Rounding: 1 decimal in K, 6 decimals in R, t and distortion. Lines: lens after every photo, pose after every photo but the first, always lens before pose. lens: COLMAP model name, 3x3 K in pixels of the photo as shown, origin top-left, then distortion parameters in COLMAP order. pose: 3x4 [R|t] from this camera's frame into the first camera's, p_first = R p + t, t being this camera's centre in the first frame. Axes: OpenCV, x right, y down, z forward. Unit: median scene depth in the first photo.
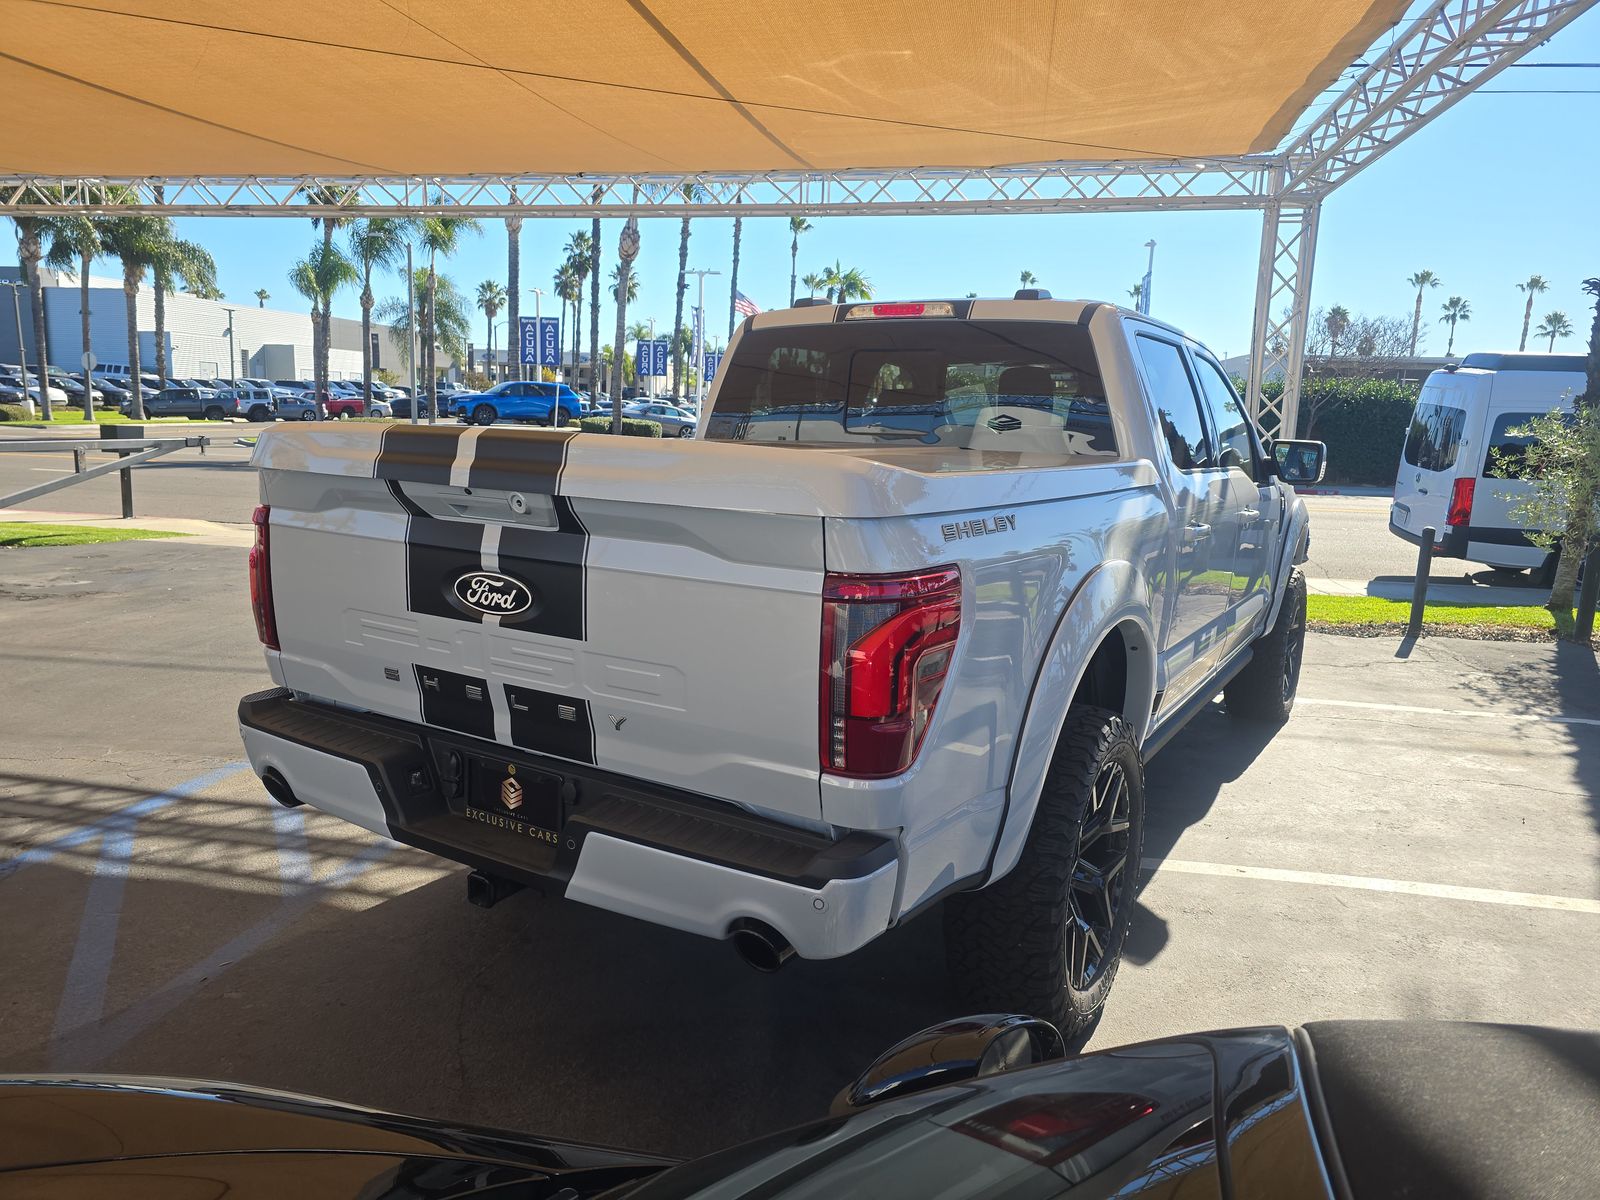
lens RADIAL K [[1062.5, 0, 795.5], [0, 1062.5, 599.0], [0, 0, 1]] dist [0.058181, -0.049488]
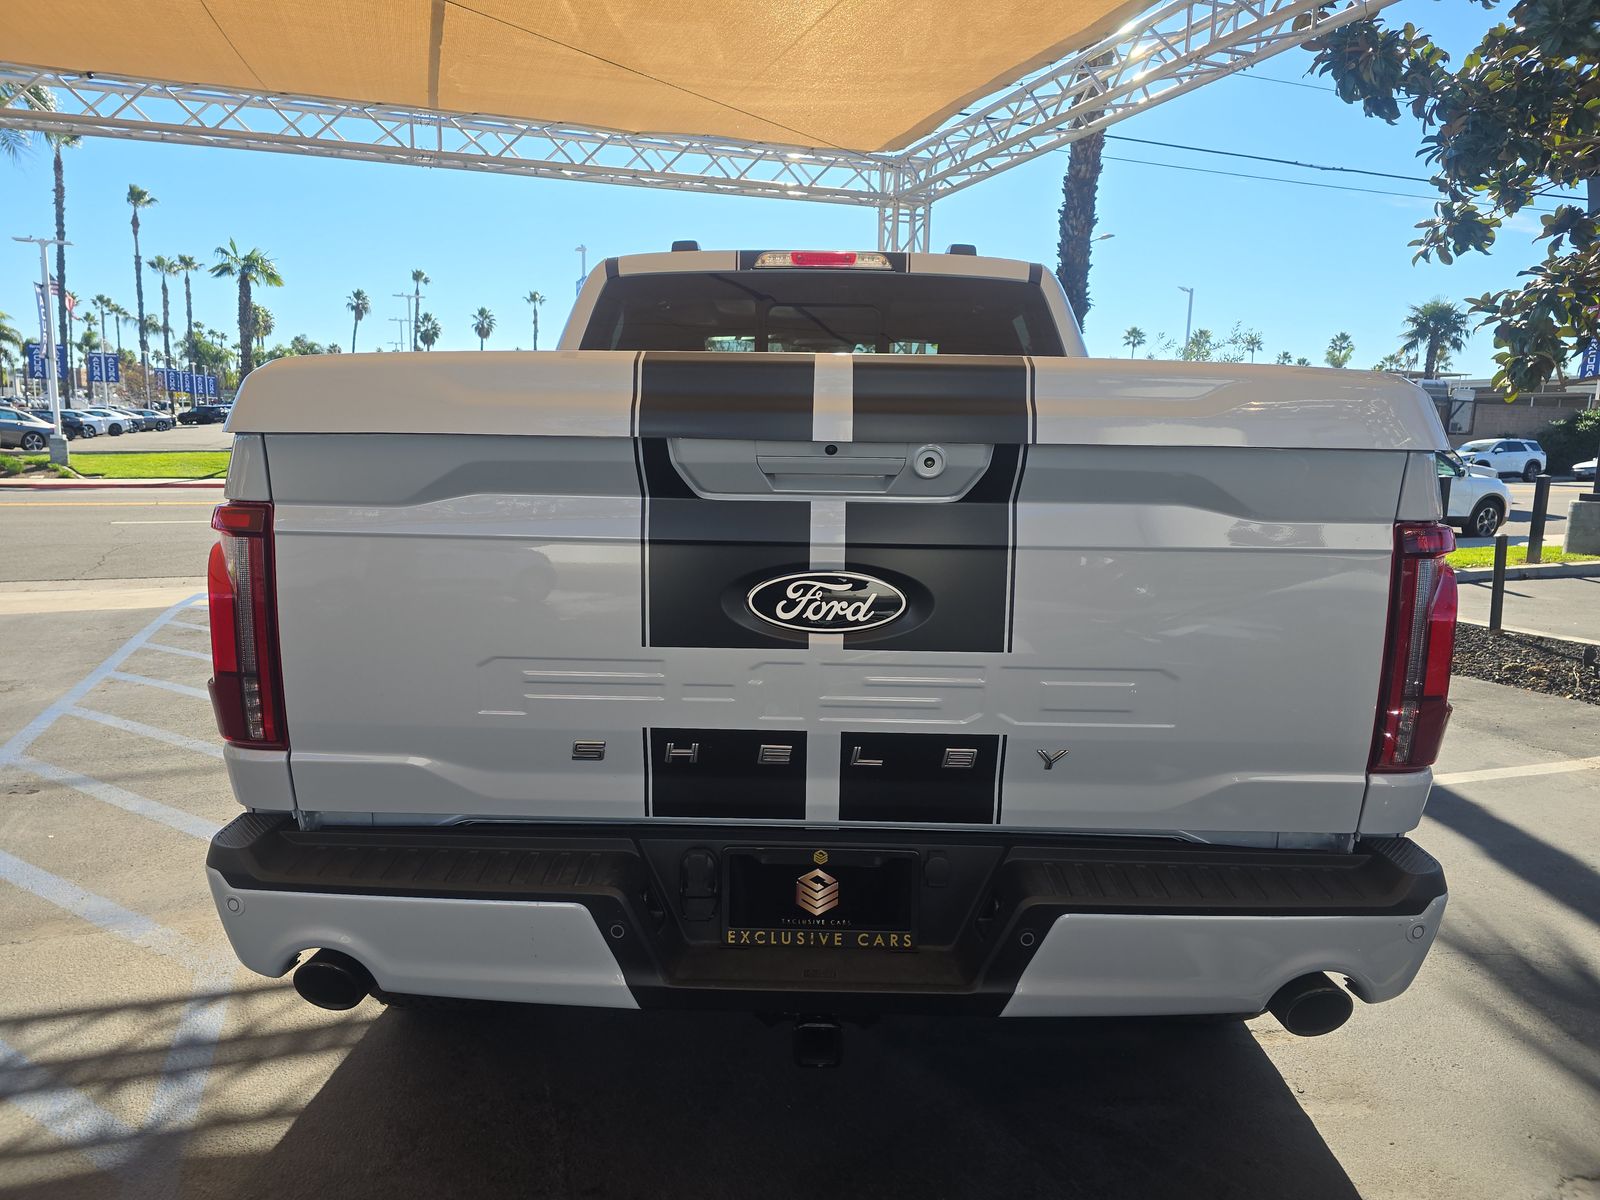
lens RADIAL K [[1062.5, 0, 795.5], [0, 1062.5, 599.0], [0, 0, 1]] dist [0.058181, -0.049488]
pose [[0.860774, -0.094024, 0.500227, -0.629280], [0.096078, 0.995137, 0.021722, -0.023536], [-0.499836, 0.029363, 0.865622, 0.422611]]
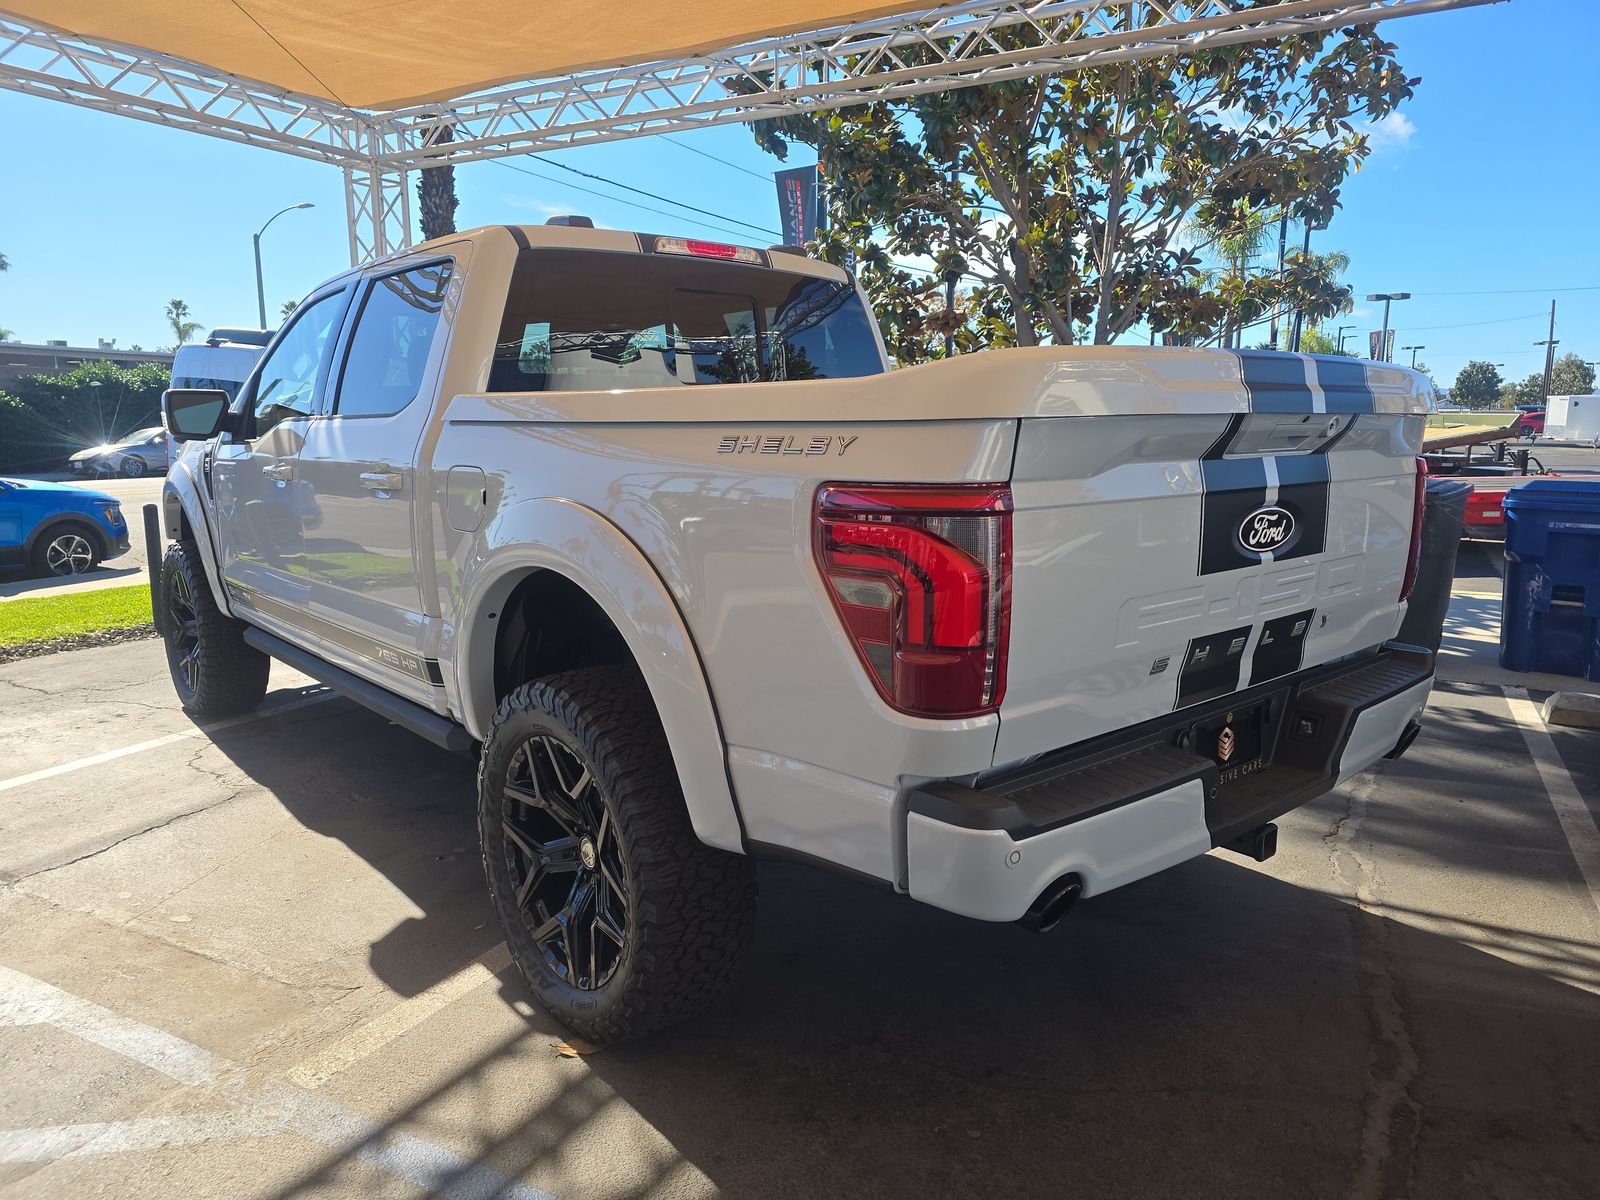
lens RADIAL K [[1071.1, 0, 800.0], [0, 1071.1, 600.0], [0, 0, 1]] dist [0.036896, -0.032605]
pose [[0.306209, -0.187215, 0.933374, -1.305331], [0.172963, 0.975094, 0.138839, -0.147630], [-0.936120, 0.118925, 0.330964, 1.065731]]
